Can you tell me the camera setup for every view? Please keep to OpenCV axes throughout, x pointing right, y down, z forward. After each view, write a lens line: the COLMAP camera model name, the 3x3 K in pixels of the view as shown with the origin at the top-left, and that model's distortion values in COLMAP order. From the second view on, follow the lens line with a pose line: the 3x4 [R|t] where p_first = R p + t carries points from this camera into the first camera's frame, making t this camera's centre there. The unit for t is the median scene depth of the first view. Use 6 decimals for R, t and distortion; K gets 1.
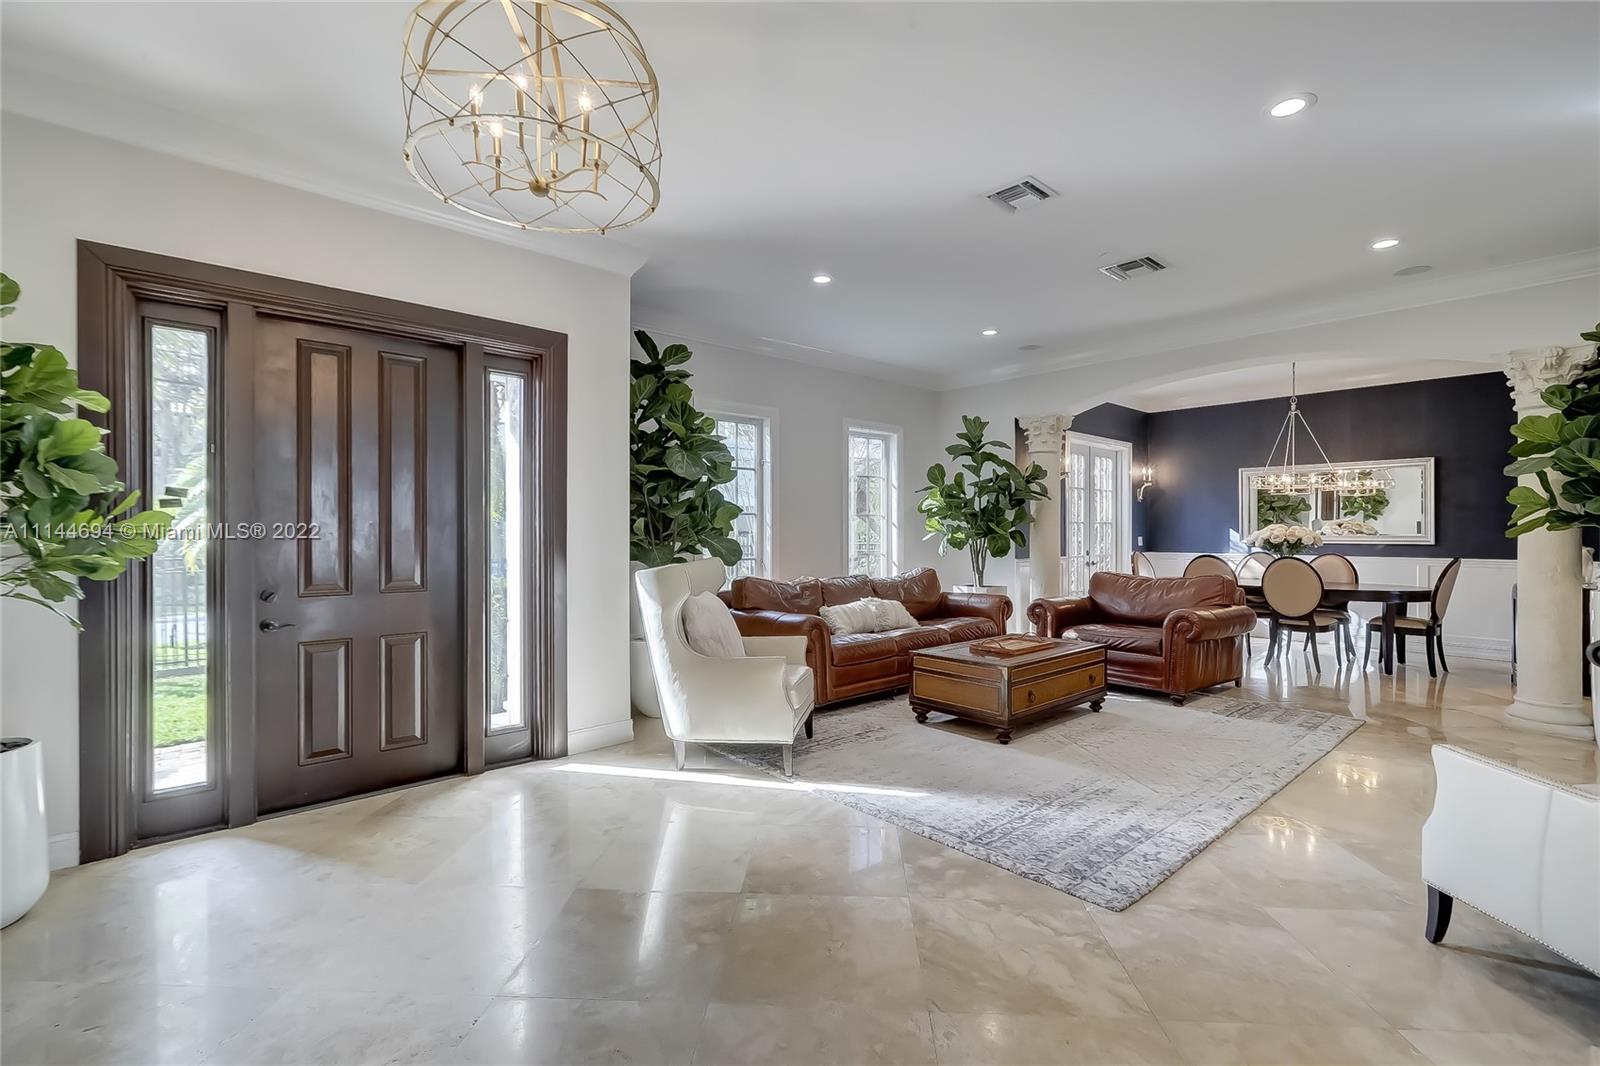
lens RADIAL K [[707.1, 0, 800.0], [0, 707.1, 533.0], [0, 0, 1]] dist [-0.002456, -0.000022]
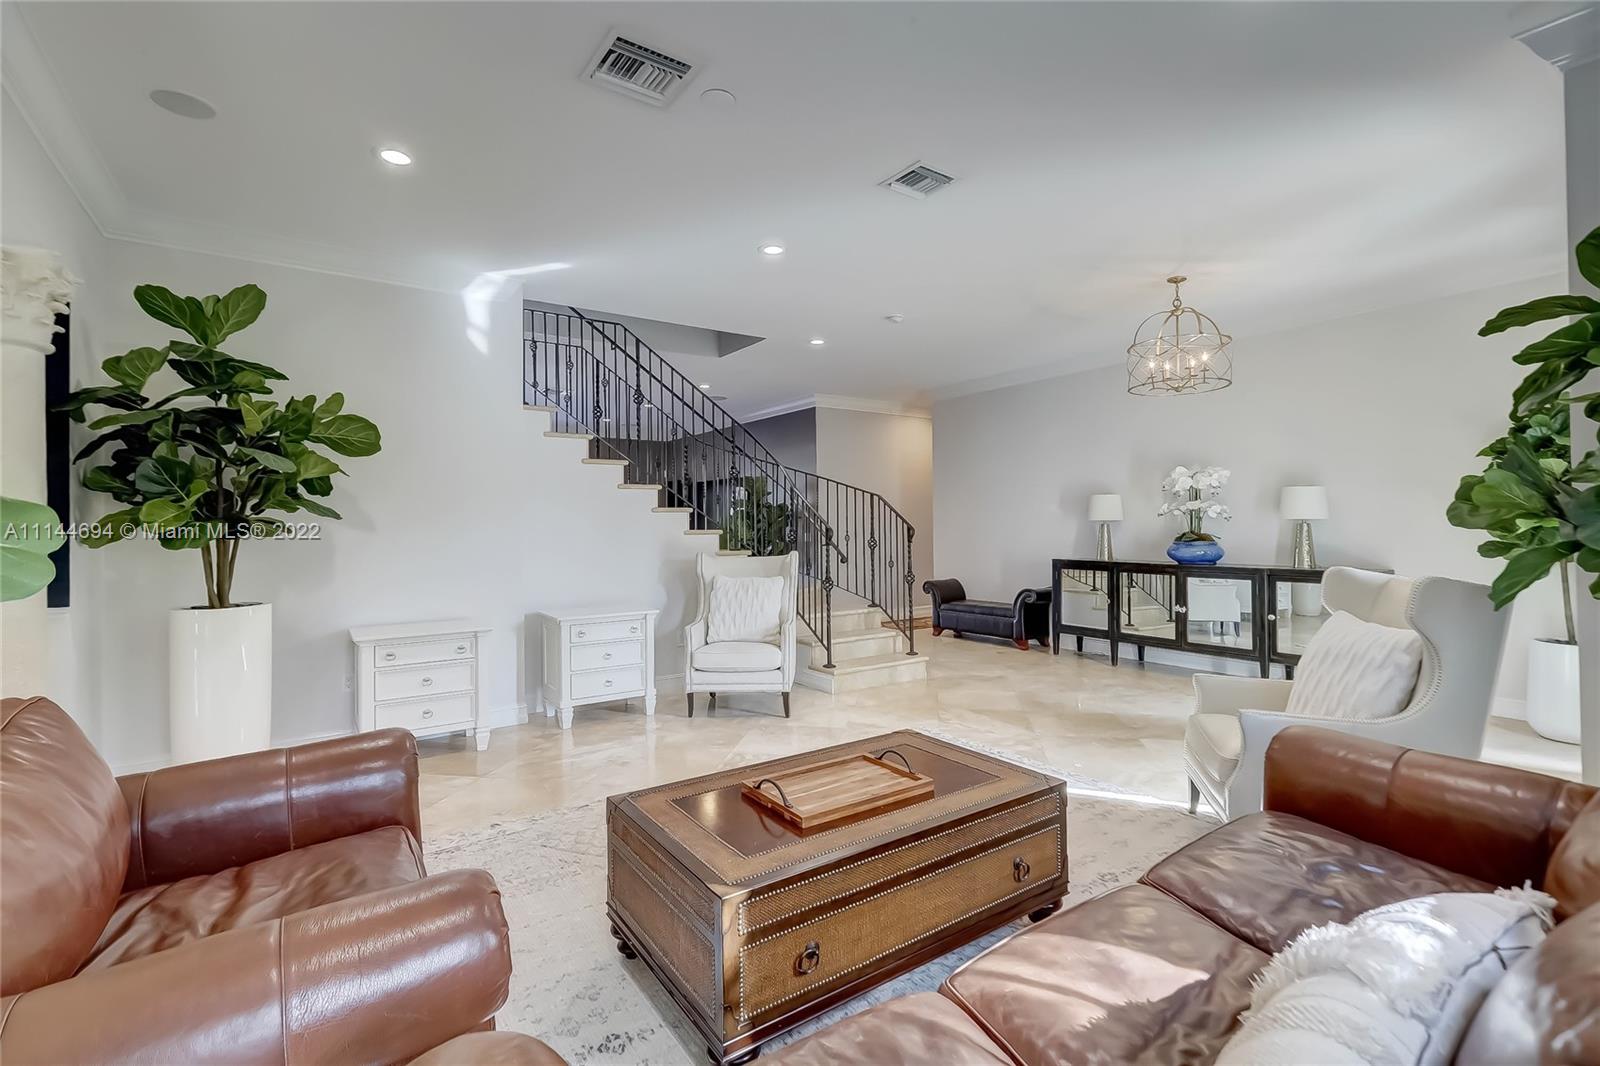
lens RADIAL K [[727.3, 0, 797.7], [0, 727.3, 524.3], [0, 0, 1]] dist [0.001422, 0.000356]
pose [[-0.992378, 0.013183, 0.122526, 0.448781], [0.013141, 0.999913, -0.001150, -0.015562], [-0.122531, 0.000469, -0.992465, 2.499356]]
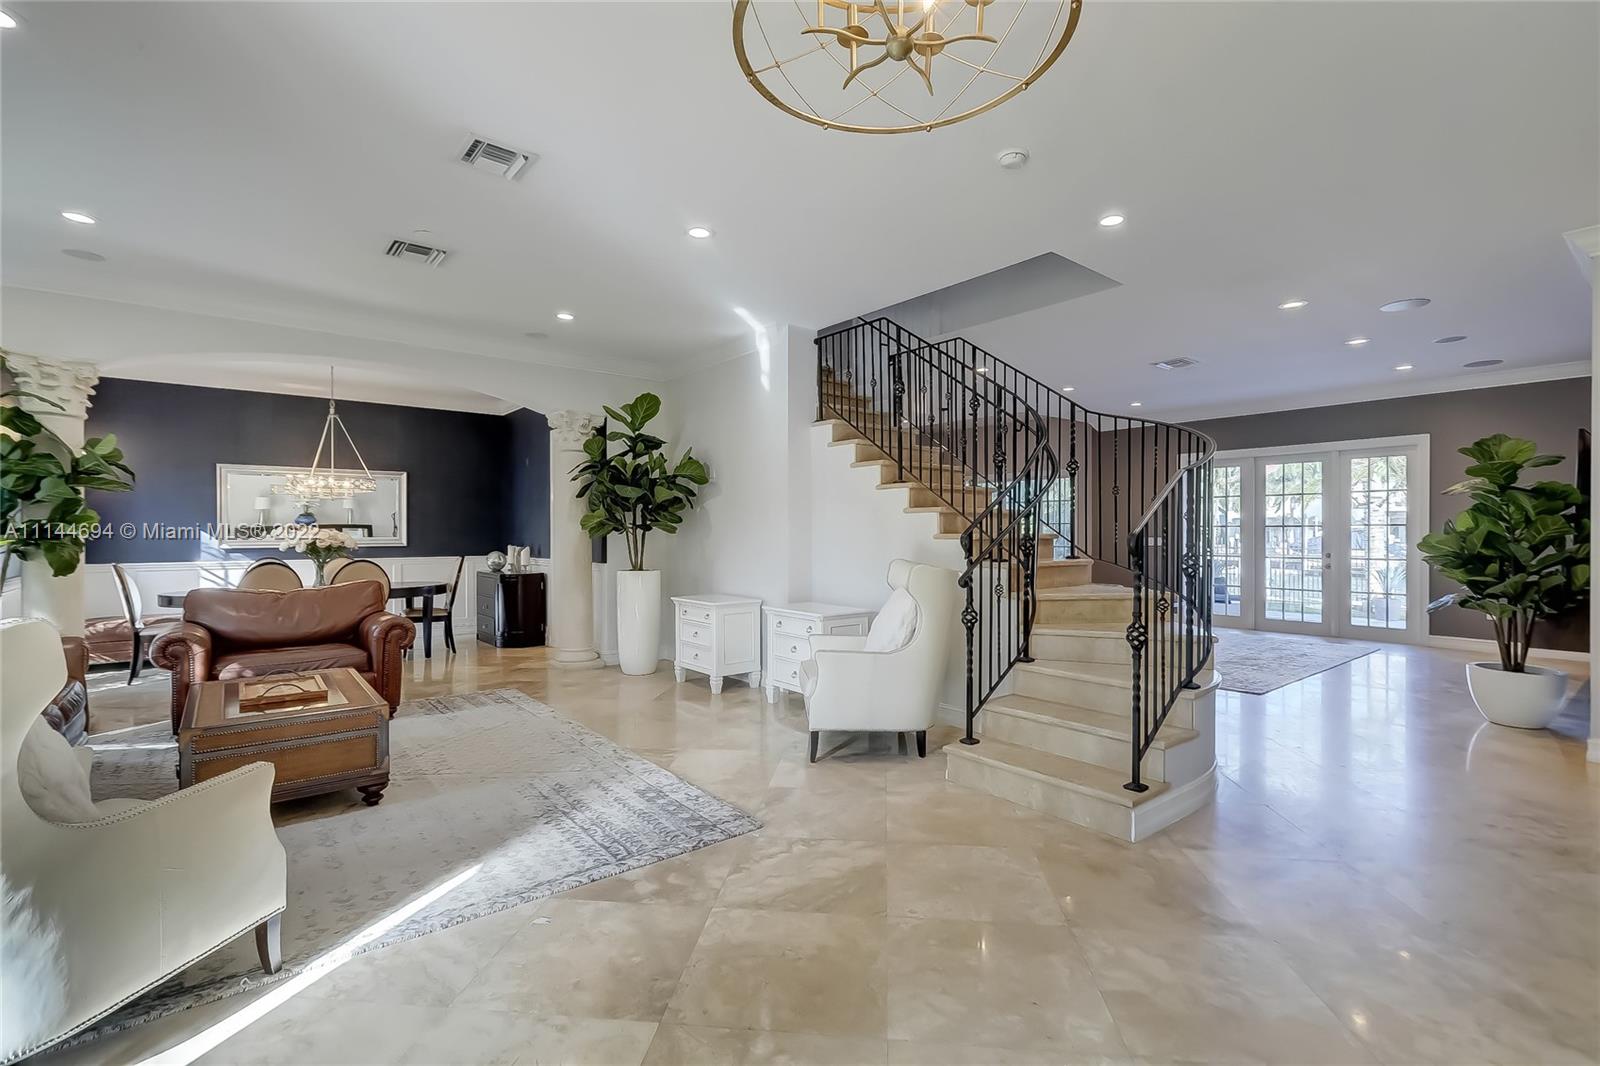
lens RADIAL K [[725.0, 0, 806.6], [0, 725.0, 532.9], [0, 0, 1]] dist [0.000759, 0.000819]
pose [[0.050099, 0.002758, 0.998740, -0.732329], [0.003643, 0.999989, -0.002944, 0.000227], [-0.998738, 0.003786, 0.050089, 0.708279]]
